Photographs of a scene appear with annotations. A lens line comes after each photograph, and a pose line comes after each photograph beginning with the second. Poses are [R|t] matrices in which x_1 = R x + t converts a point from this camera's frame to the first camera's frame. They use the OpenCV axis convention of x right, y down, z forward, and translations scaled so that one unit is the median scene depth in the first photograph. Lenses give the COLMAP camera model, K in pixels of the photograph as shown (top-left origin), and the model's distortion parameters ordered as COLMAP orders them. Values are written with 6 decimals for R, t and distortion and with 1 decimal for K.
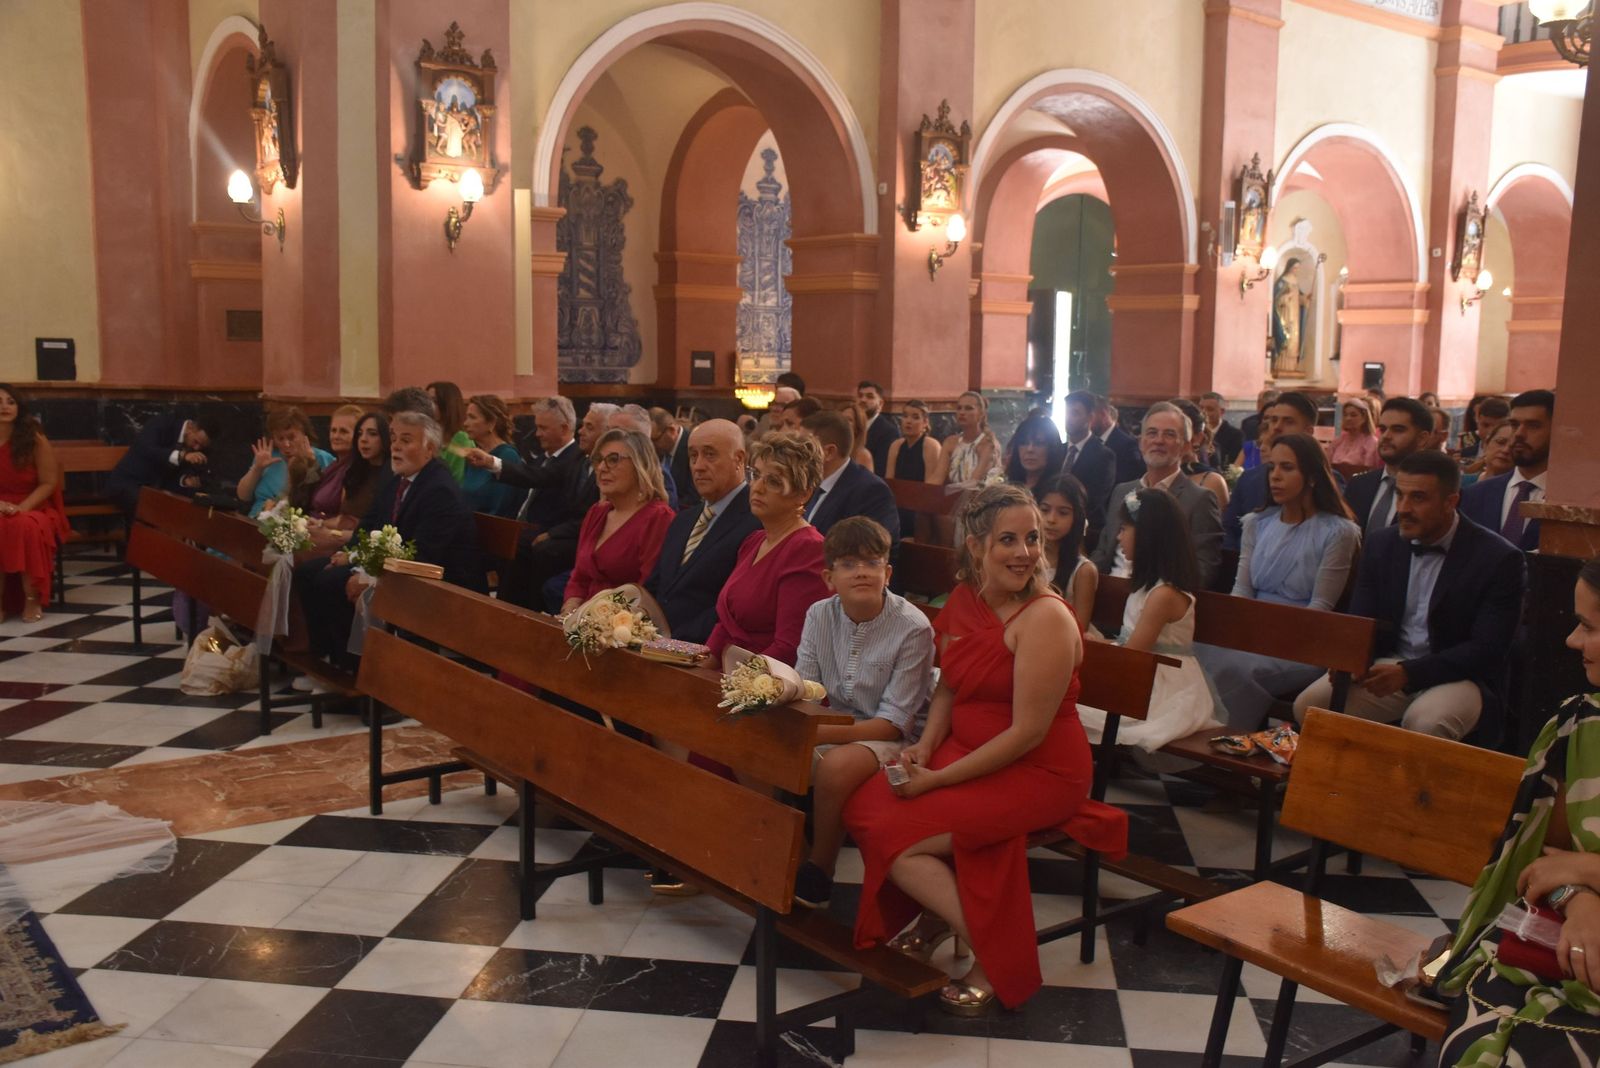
lens RADIAL K [[1440.3, 0, 801.9], [0, 1440.3, 529.8], [0, 0, 1]] dist [-0.082263, 0.140062]
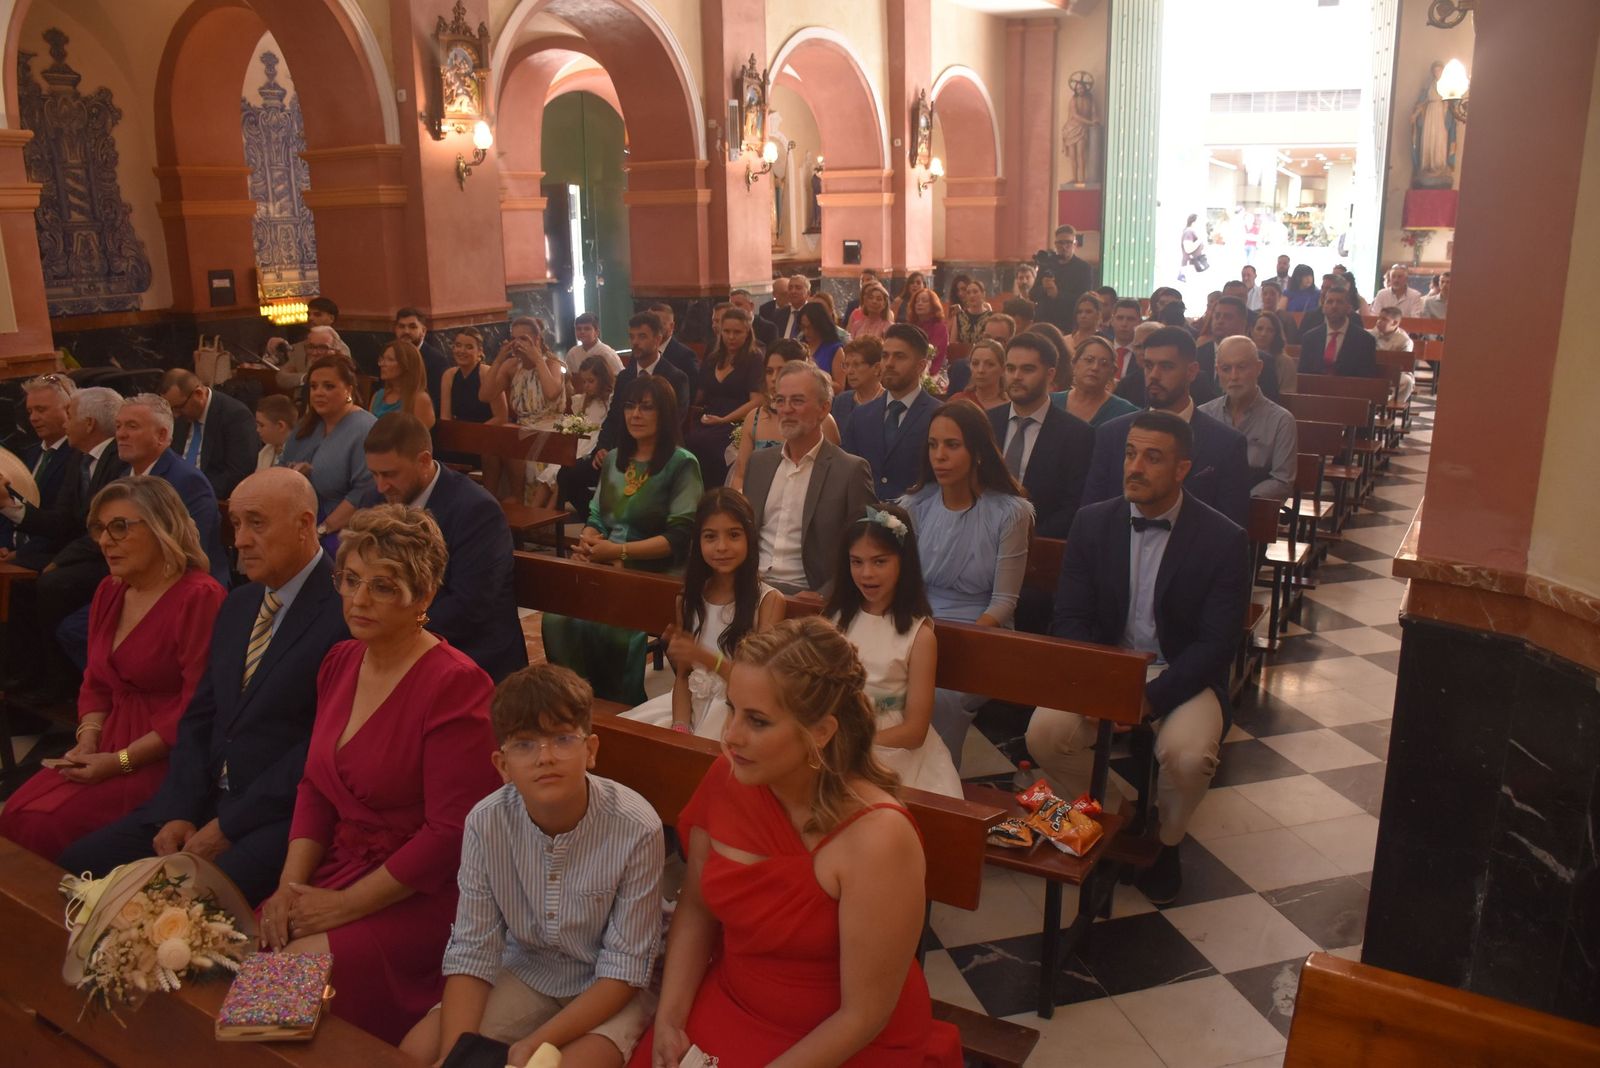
lens RADIAL K [[1247.9, 0, 802.8], [0, 1247.9, 547.4], [0, 0, 1]] dist [-0.135019, 0.079765]
pose [[0.931044, -0.122177, 0.343845, -0.007249], [0.076078, 0.986568, 0.144552, -0.030868], [-0.356887, -0.108425, 0.927834, 0.102222]]
